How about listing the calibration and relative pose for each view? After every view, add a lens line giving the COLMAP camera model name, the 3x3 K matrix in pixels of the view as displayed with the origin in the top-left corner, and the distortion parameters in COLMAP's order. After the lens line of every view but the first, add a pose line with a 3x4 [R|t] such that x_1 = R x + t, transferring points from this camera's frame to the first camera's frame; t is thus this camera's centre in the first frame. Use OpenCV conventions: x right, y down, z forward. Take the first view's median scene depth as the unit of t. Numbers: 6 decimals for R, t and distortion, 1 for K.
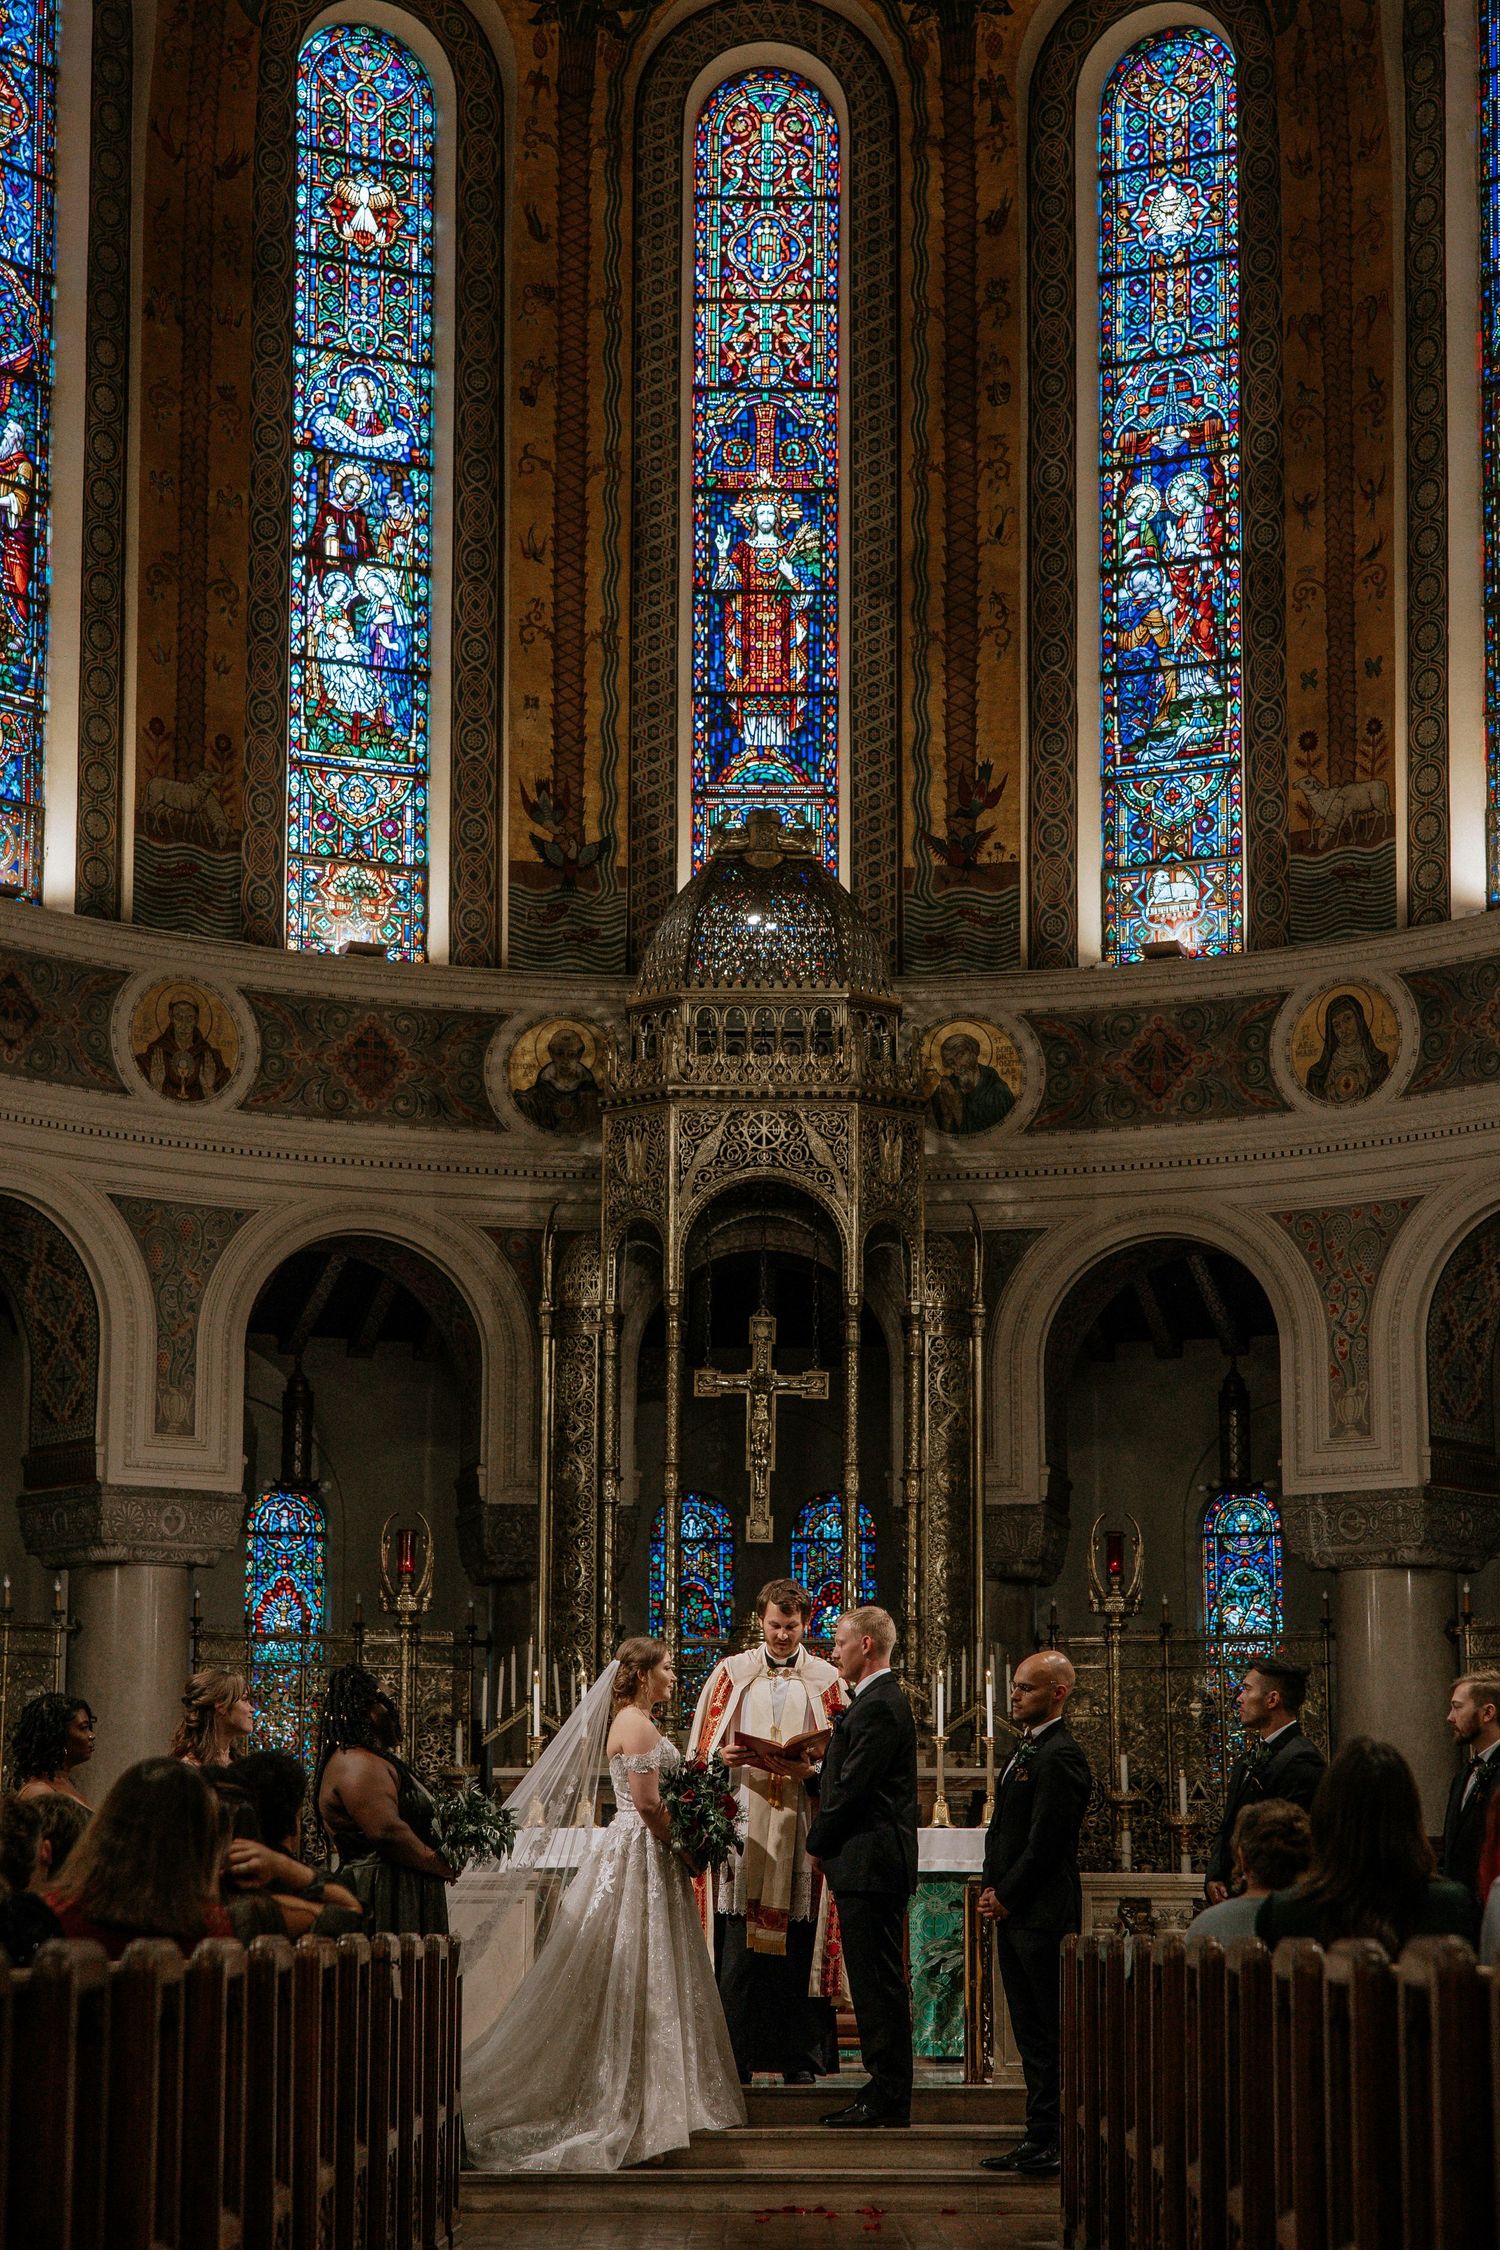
lens RADIAL K [[4277.6, 0, 753.7], [0, 4277.6, 1192.2], [0, 0, 1]] dist [0.201548, 0.000000]
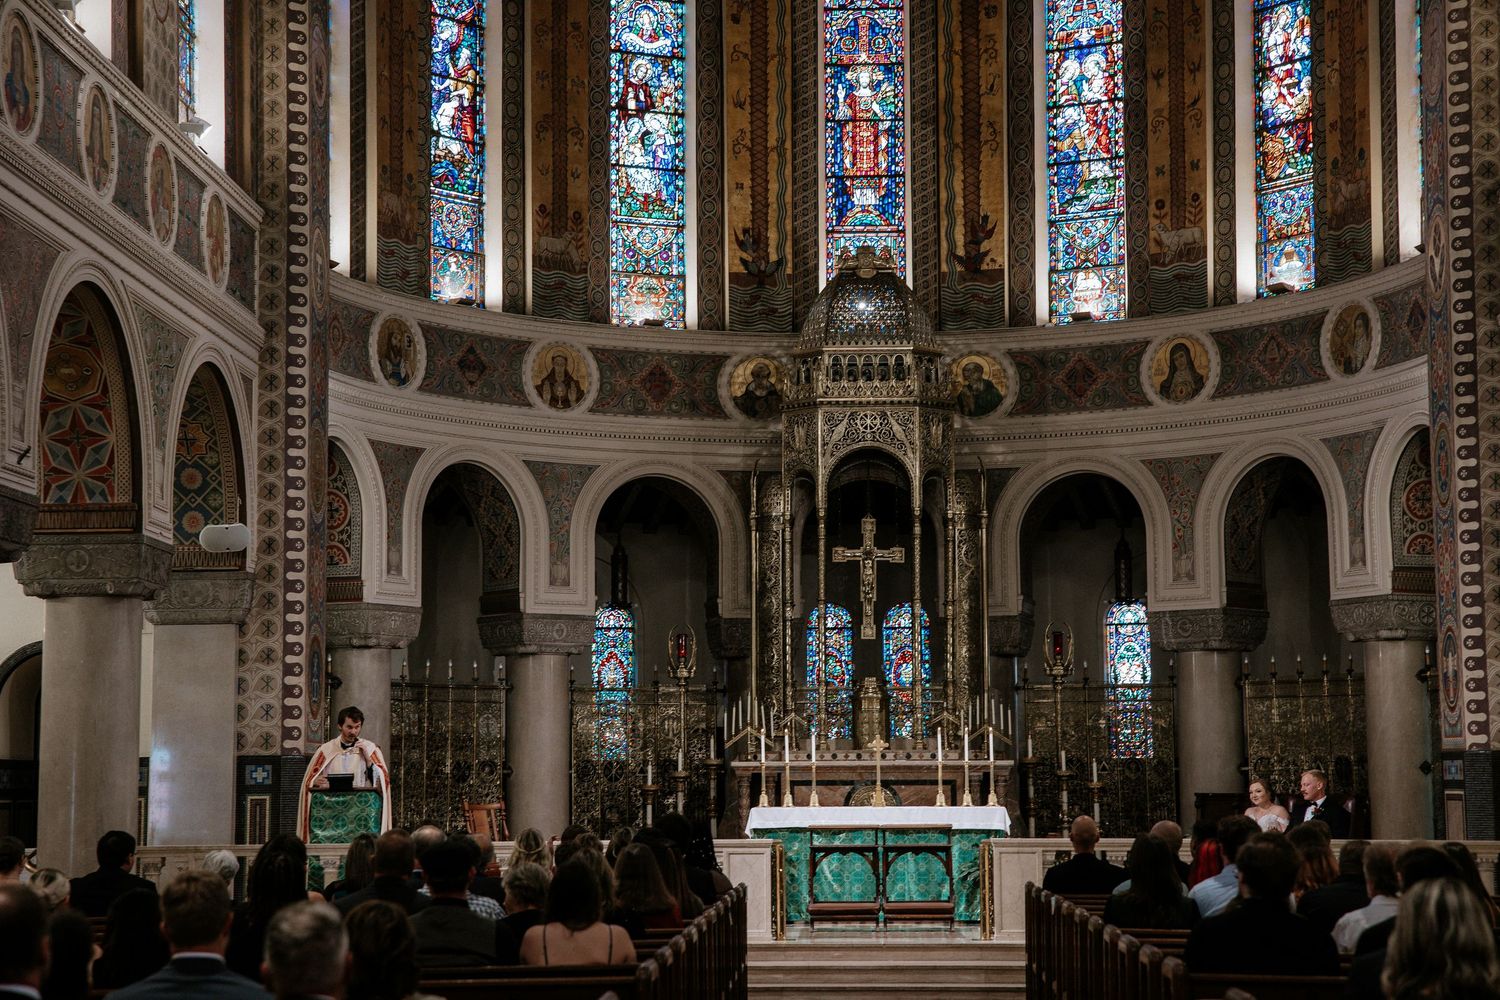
lens RADIAL K [[2681.4, 0, 742.2], [0, 2681.4, 475.0], [0, 0, 1]] dist [0.174040, 0.000000]
pose [[0.999212, -0.012076, -0.037800, -0.008491], [0.014118, 0.998429, 0.054232, -0.054247], [0.037086, -0.054722, 0.997813, -0.173560]]
